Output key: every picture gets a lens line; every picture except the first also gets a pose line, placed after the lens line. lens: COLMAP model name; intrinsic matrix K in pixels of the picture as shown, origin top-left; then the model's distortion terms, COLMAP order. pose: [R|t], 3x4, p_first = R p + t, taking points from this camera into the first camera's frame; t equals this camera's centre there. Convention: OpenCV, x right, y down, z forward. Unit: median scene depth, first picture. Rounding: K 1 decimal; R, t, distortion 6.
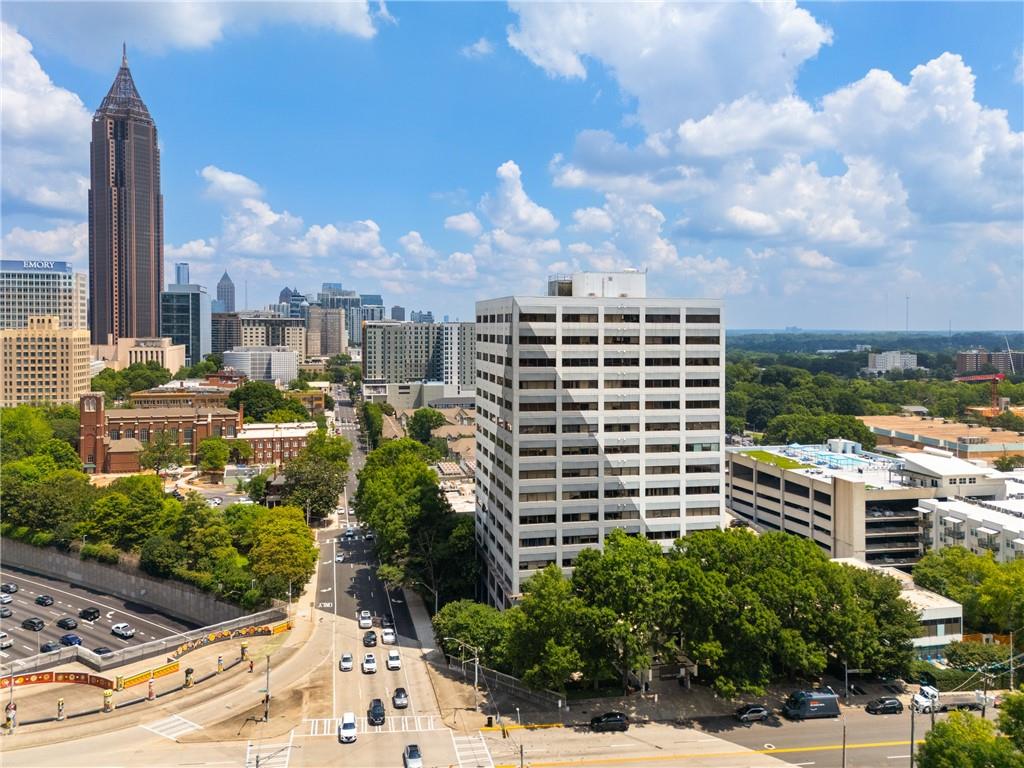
lens RADIAL K [[755.8, 0, 522.6], [0, 755.8, 341.0], [0, 0, 1]] dist [0.064077, -0.061042]
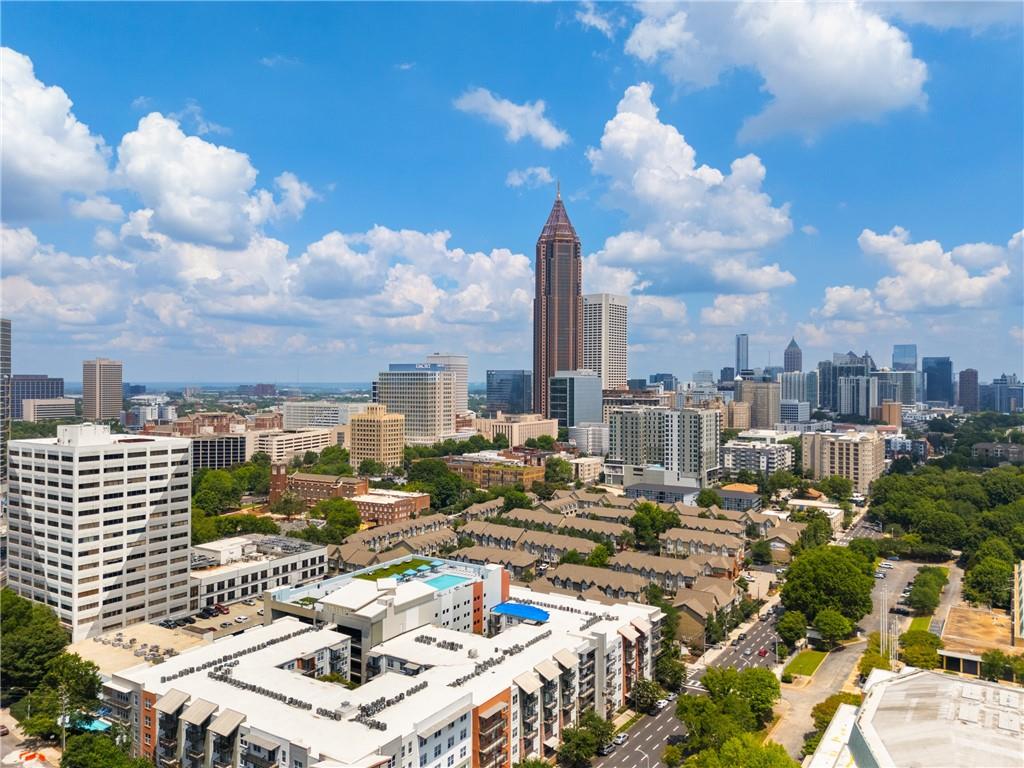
lens RADIAL K [[738.7, 0, 516.0], [0, 738.7, 388.5], [0, 0, 1]] dist [0.085603, -0.080159]
pose [[0.685761, 0.000891, -0.727826, 1.514607], [-0.011858, 0.999880, -0.009949, -0.128194], [0.727730, 0.015454, 0.685690, 0.449689]]
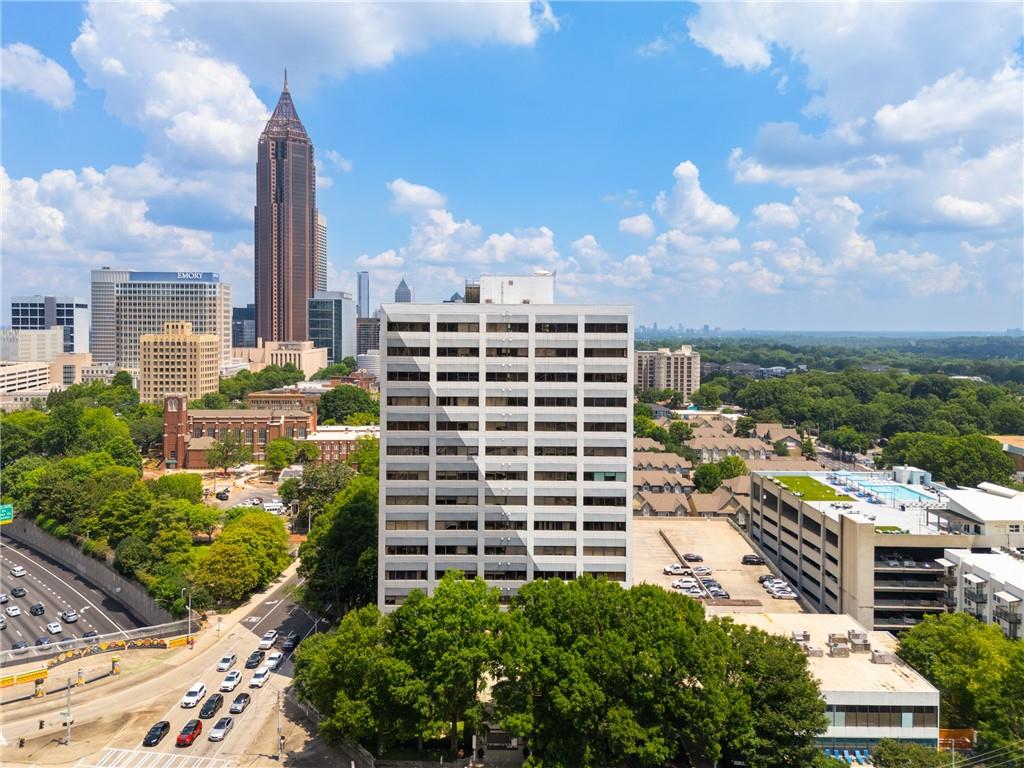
lens RADIAL K [[755.8, 0, 522.6], [0, 755.8, 341.0], [0, 0, 1]] dist [0.064077, -0.061042]
pose [[0.973723, 0.002658, -0.227721, 0.255757], [-0.003425, 0.999990, -0.002973, -0.008550], [0.227711, 0.003675, 0.973722, 0.103156]]
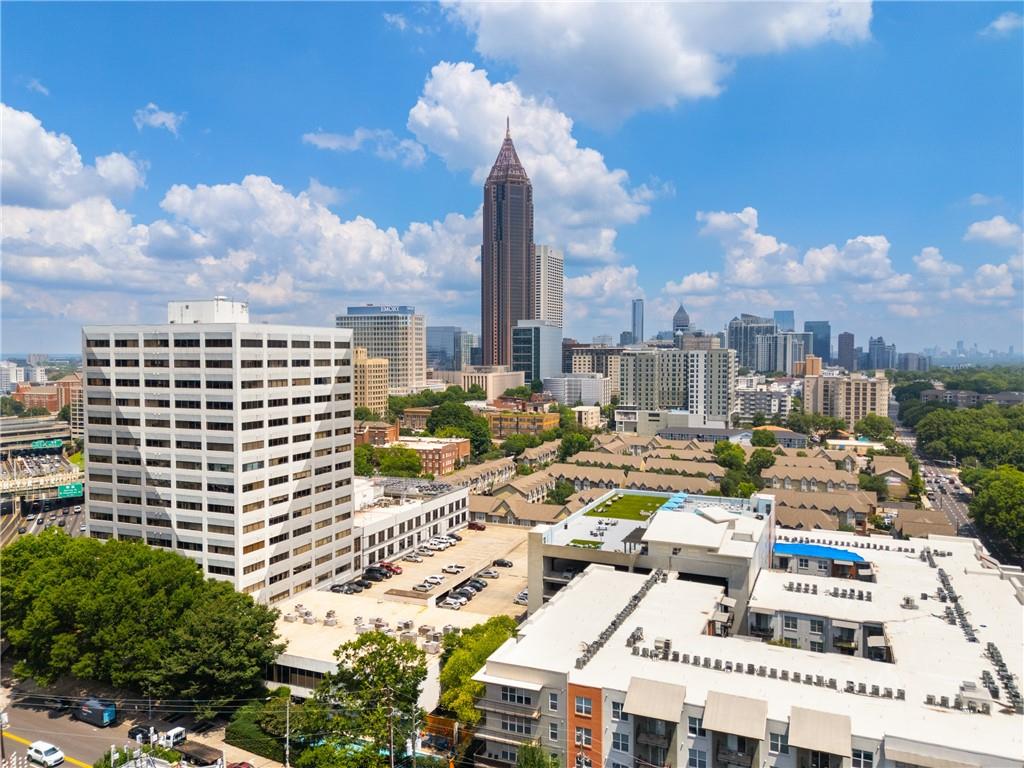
lens RADIAL K [[738.7, 0, 516.0], [0, 738.7, 388.5], [0, 0, 1]] dist [0.085603, -0.080159]
pose [[0.800689, 0.020890, -0.598715, 0.871163], [-0.005761, 0.999614, 0.027174, 0.001977], [0.599052, -0.018309, 0.800501, 0.323532]]
